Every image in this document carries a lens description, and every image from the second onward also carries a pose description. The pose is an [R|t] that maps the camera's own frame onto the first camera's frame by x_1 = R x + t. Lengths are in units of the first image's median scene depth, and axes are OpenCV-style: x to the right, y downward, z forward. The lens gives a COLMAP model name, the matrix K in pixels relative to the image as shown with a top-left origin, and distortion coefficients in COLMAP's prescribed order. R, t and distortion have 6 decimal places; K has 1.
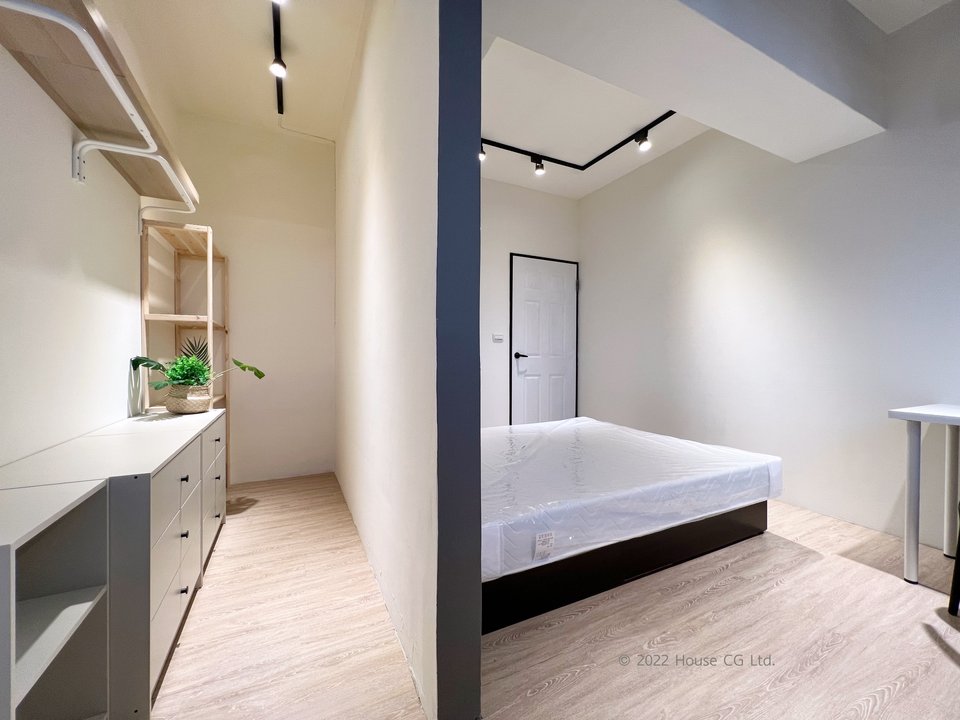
lens RADIAL K [[386.5, 0, 479.3], [0, 386.5, 358.4], [0, 0, 1]] dist [-0.007437, 0.004465]
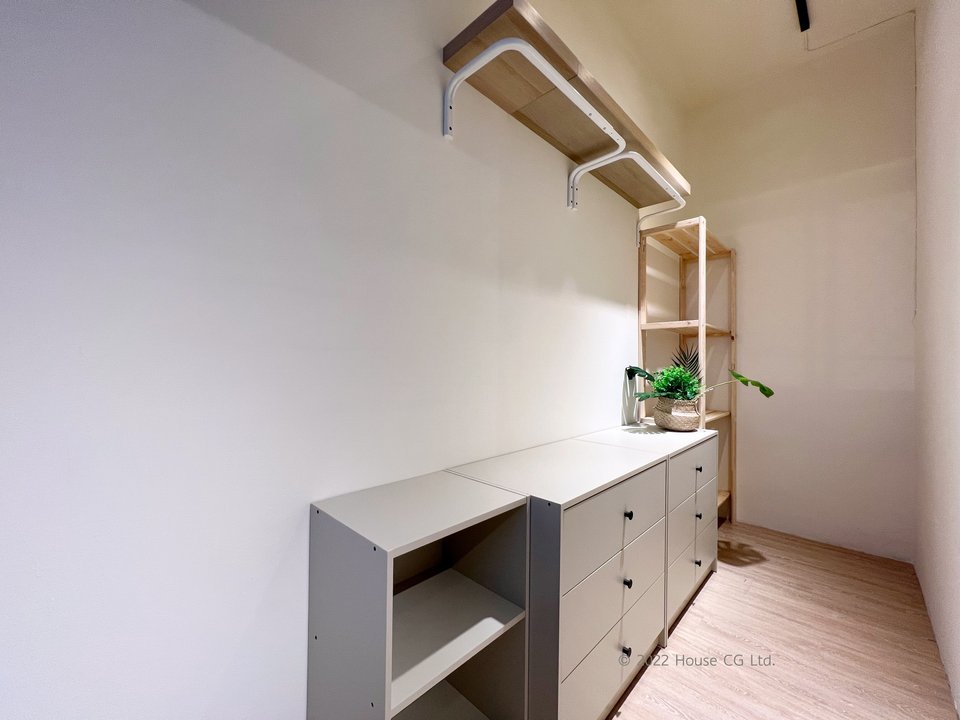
lens RADIAL K [[386.5, 0, 479.3], [0, 386.5, 358.4], [0, 0, 1]] dist [-0.007437, 0.004465]
pose [[0.329020, -0.008246, -0.944287, -0.054256], [-0.016932, 0.999750, -0.014630, -0.003107], [0.944171, 0.020803, 0.328798, 0.264848]]
